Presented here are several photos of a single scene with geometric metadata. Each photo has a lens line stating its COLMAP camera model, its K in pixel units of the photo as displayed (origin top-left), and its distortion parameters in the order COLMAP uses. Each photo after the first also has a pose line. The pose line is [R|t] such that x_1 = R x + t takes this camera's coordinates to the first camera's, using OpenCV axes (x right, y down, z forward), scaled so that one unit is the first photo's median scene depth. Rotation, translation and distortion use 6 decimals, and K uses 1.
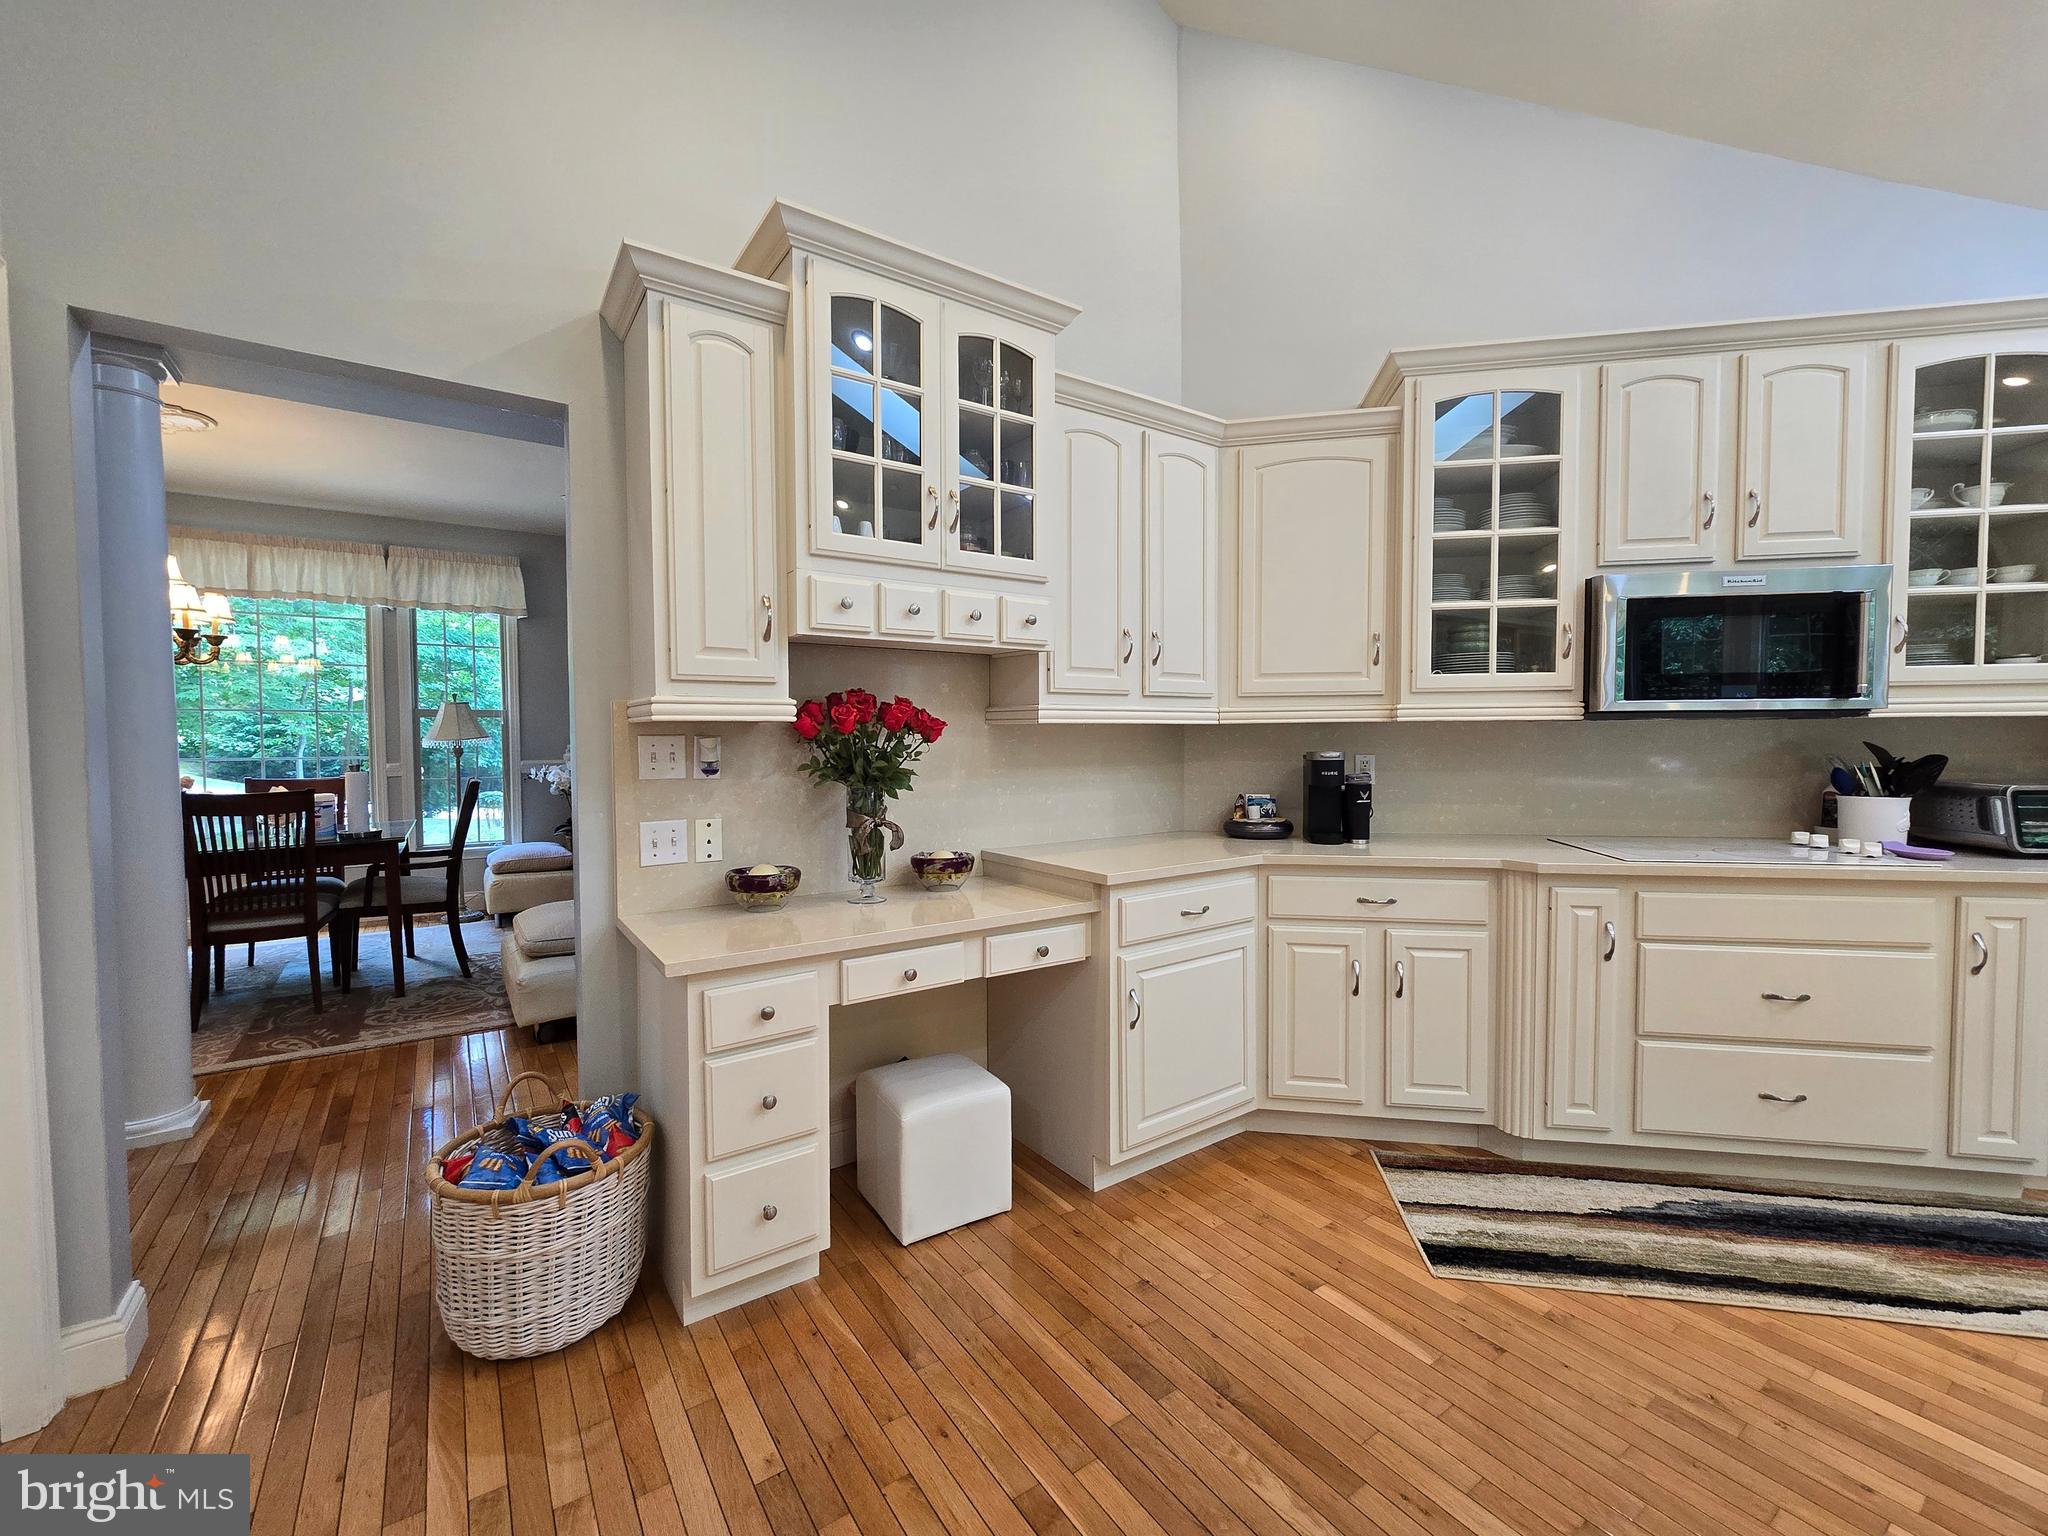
lens RADIAL K [[836.1, 0, 1014.0], [0, 836.1, 766.8], [0, 0, 1]] dist [-0.009096, 0.003318]
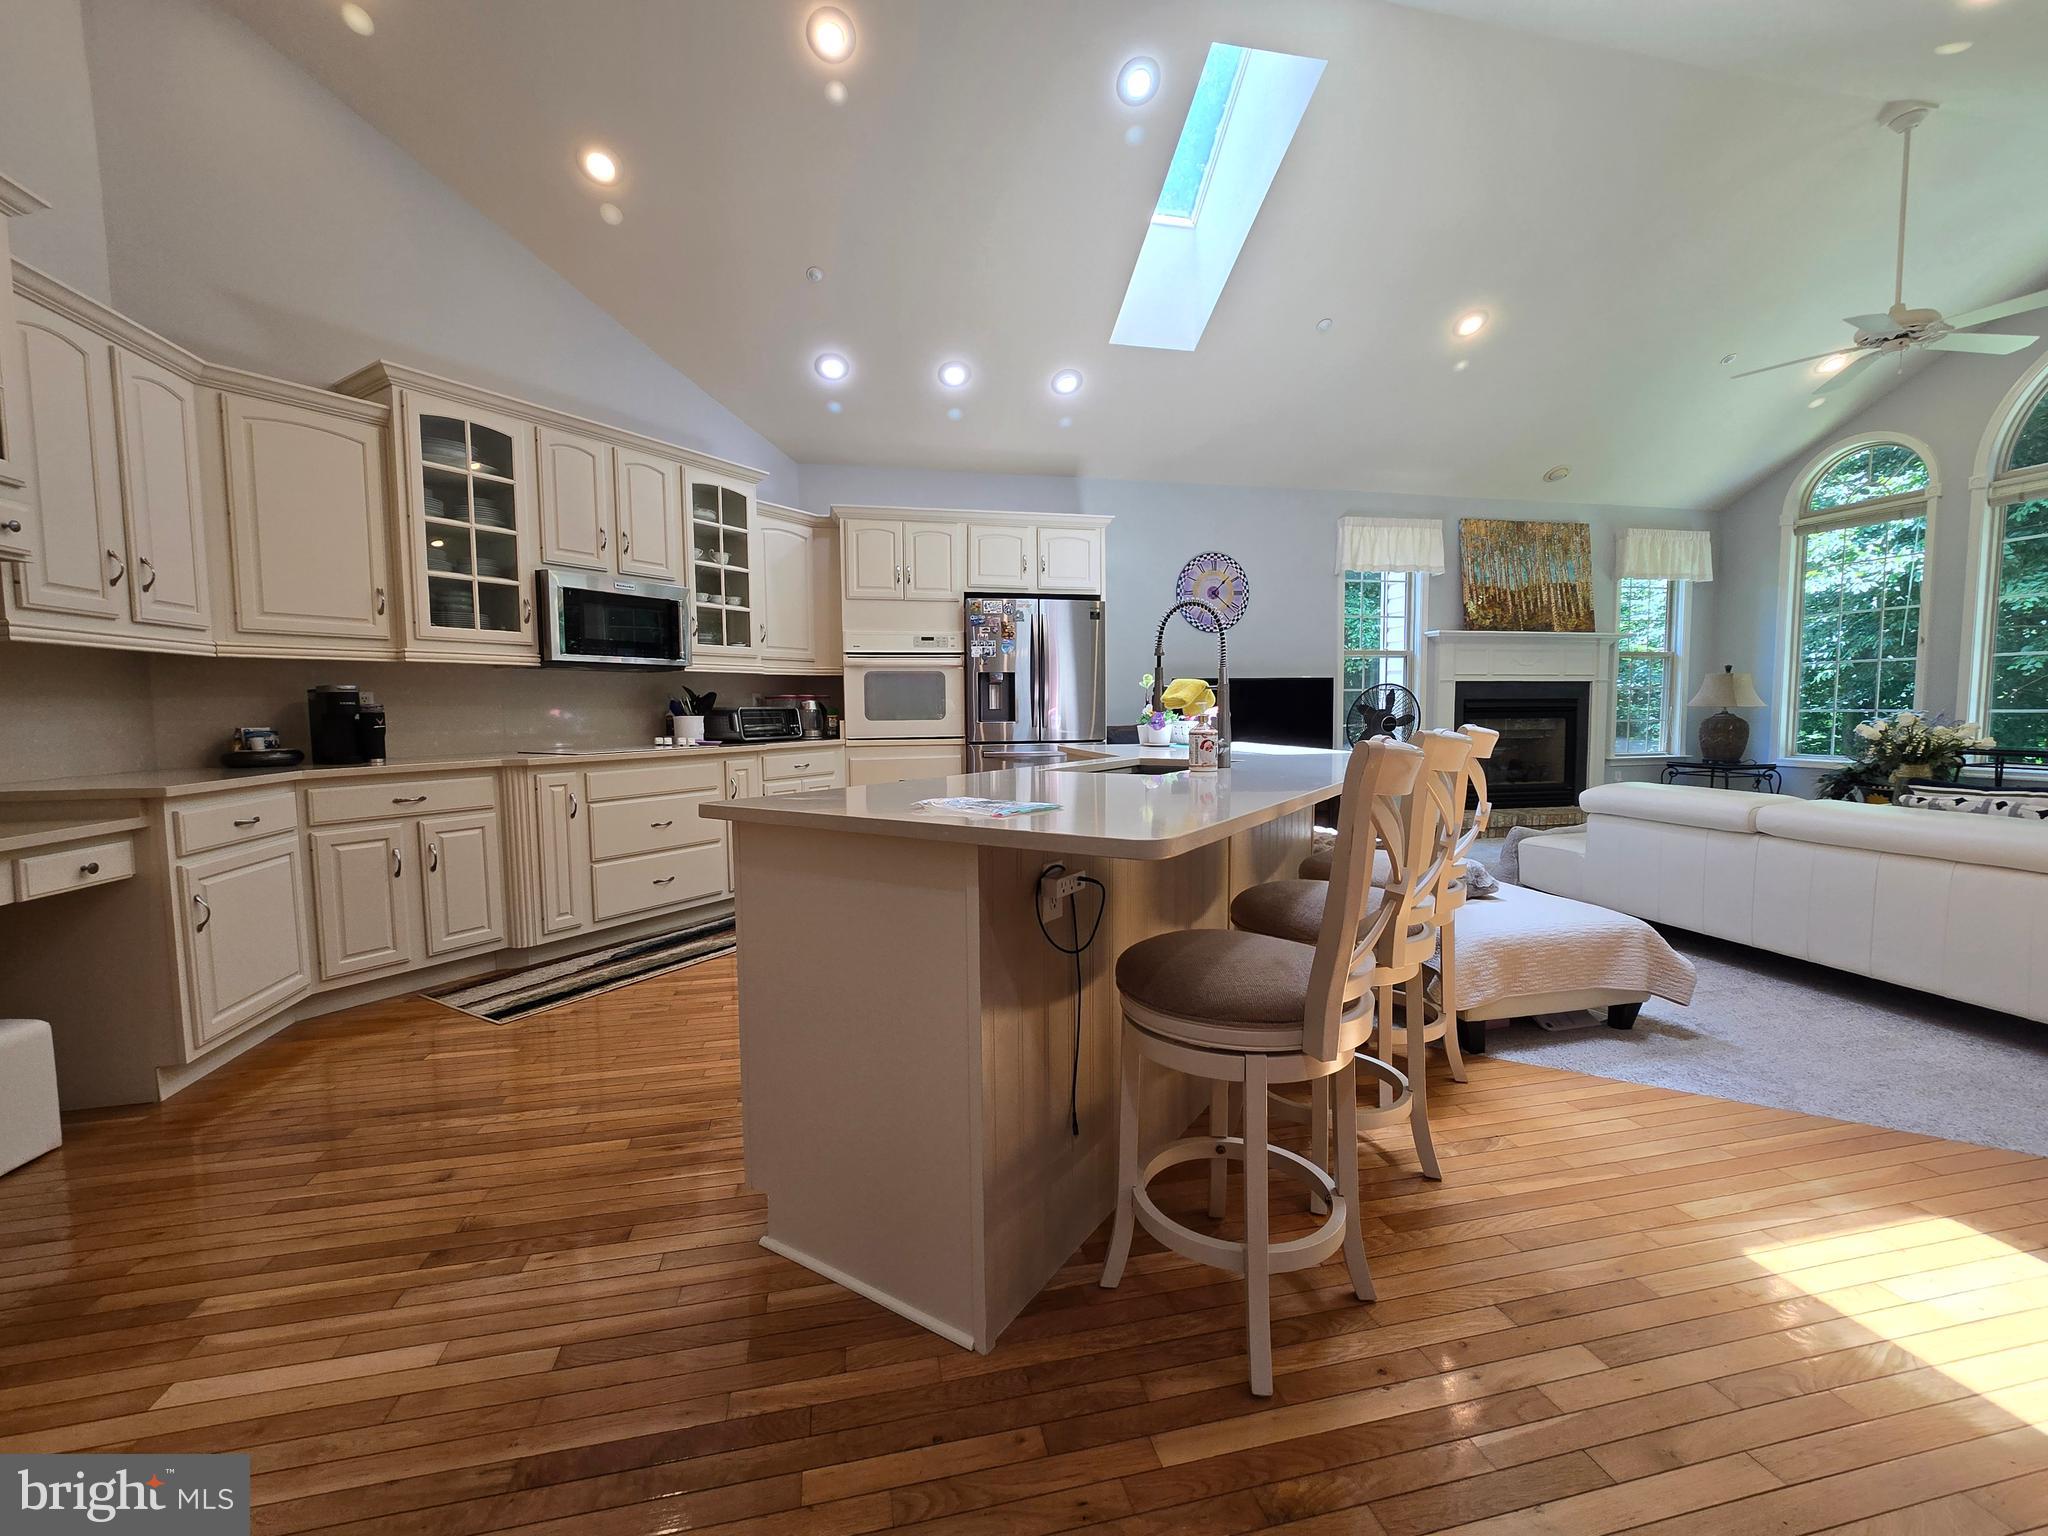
lens RADIAL K [[839.7, 0, 1015.6], [0, 839.7, 769.3], [0, 0, 1]] dist [-0.002216, 0.000574]
pose [[0.368417, -0.067779, 0.927187, -0.417731], [0.039599, 0.997578, 0.057190, 0.077742], [-0.928817, 0.015646, 0.370208, -0.345339]]
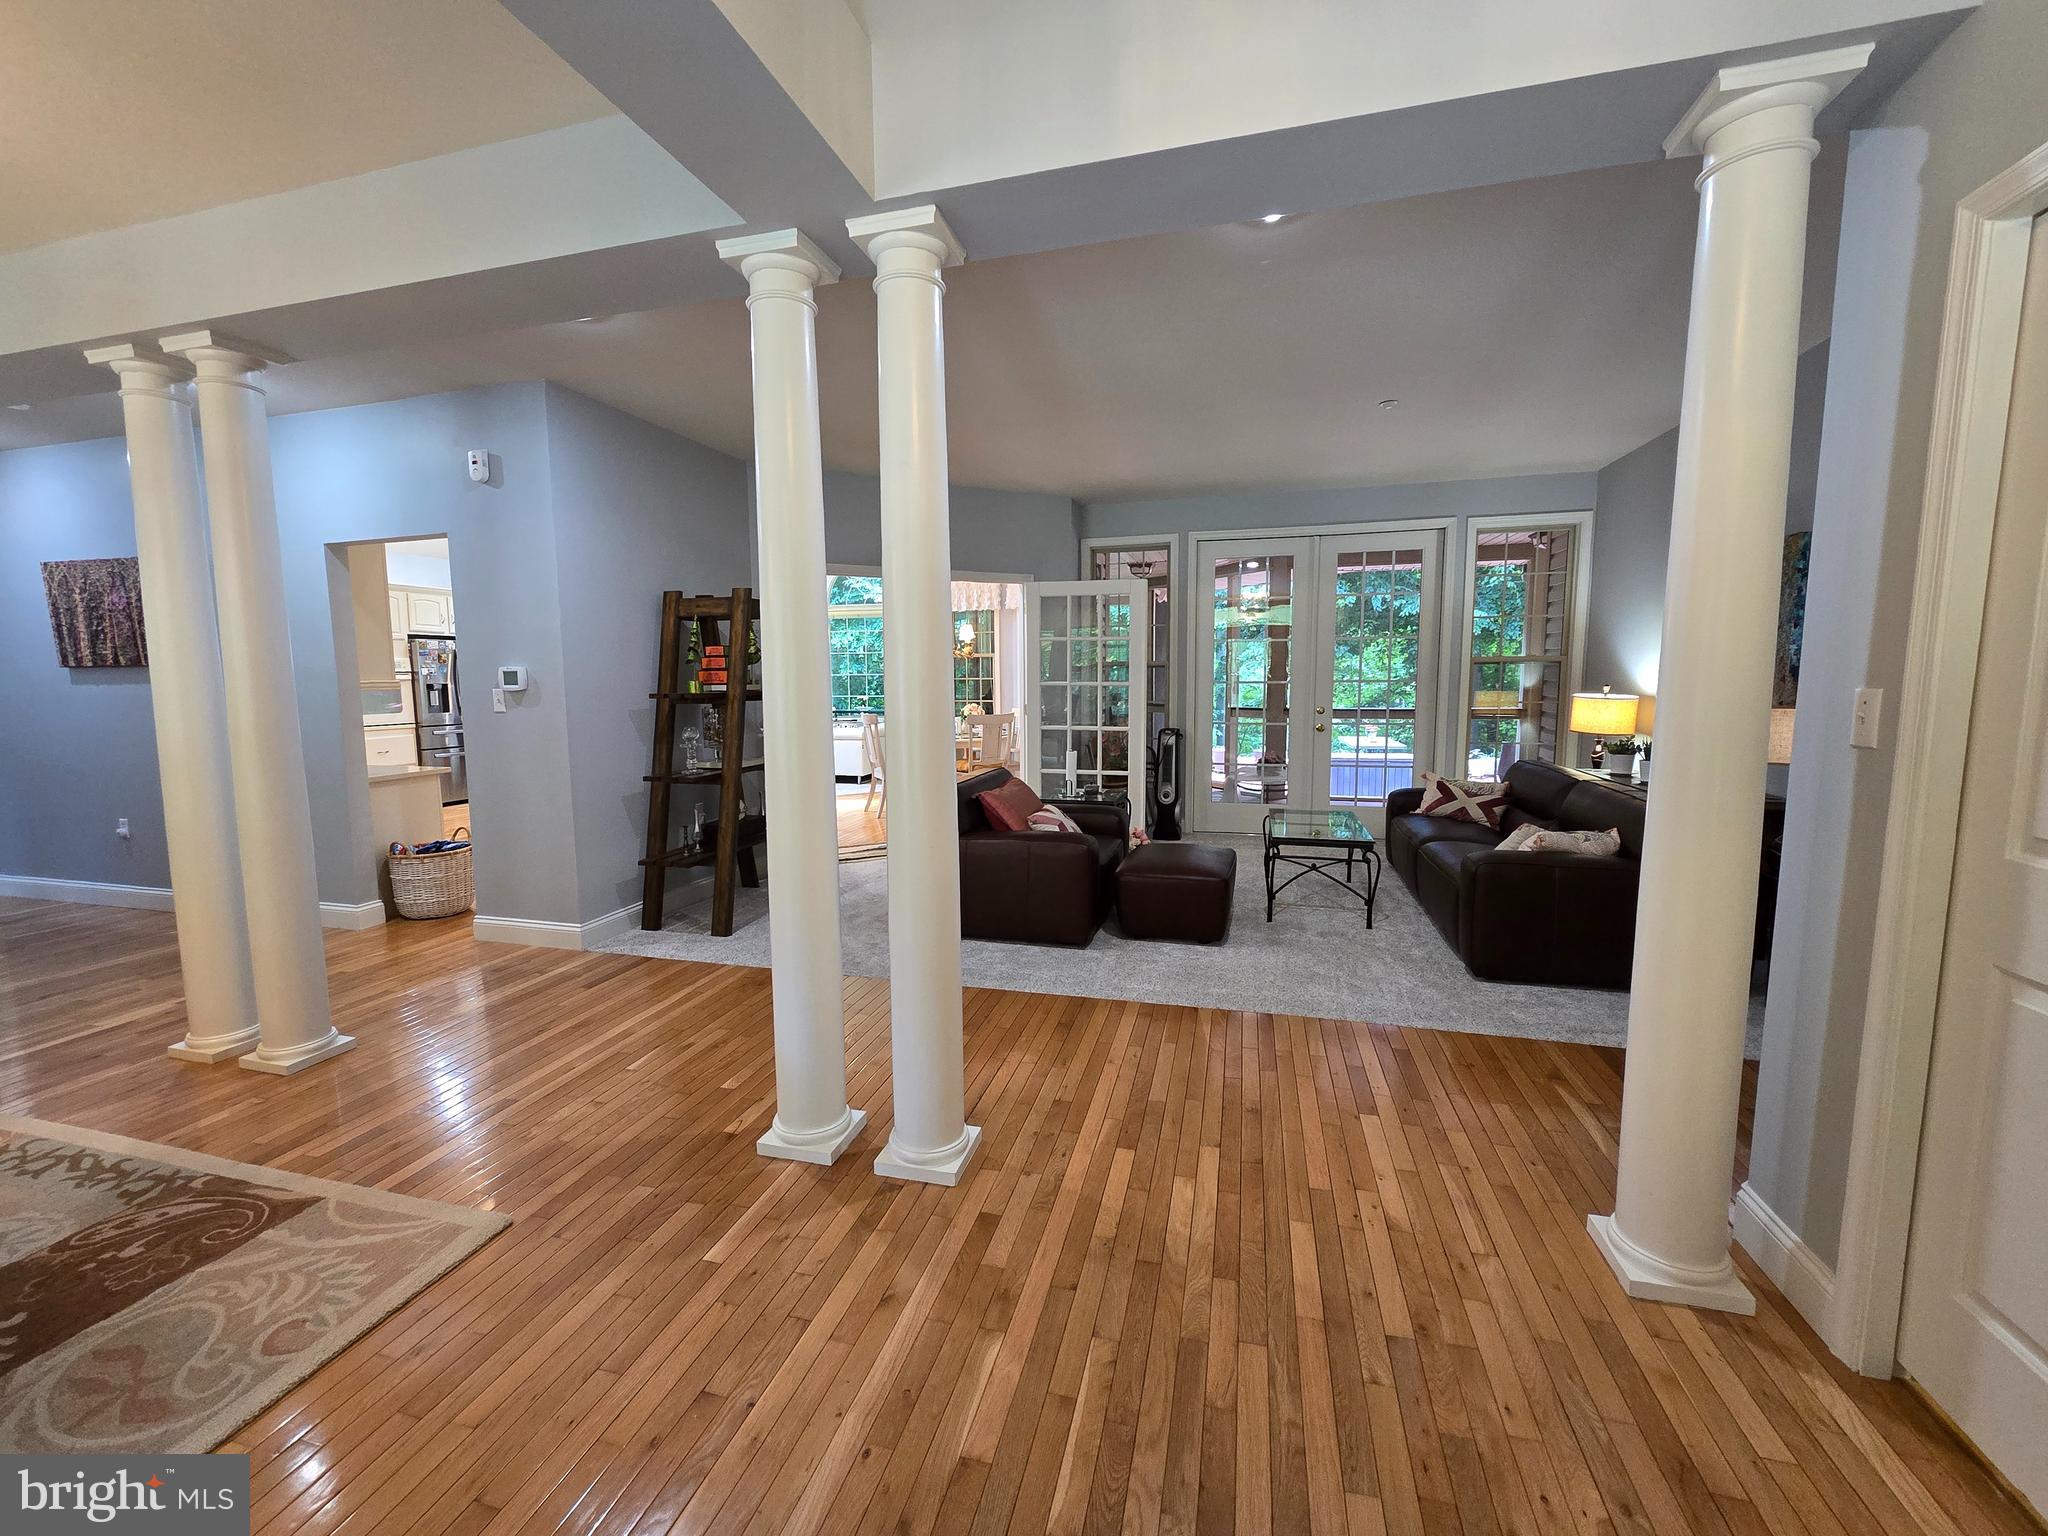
lens RADIAL K [[836.1, 0, 1014.0], [0, 836.1, 766.8], [0, 0, 1]] dist [-0.009096, 0.003318]
pose [[-0.648946, -0.073365, 0.757289, -2.762891], [0.035402, 0.991350, 0.126377, -0.058495], [-0.760011, 0.108821, -0.640735, 0.932597]]
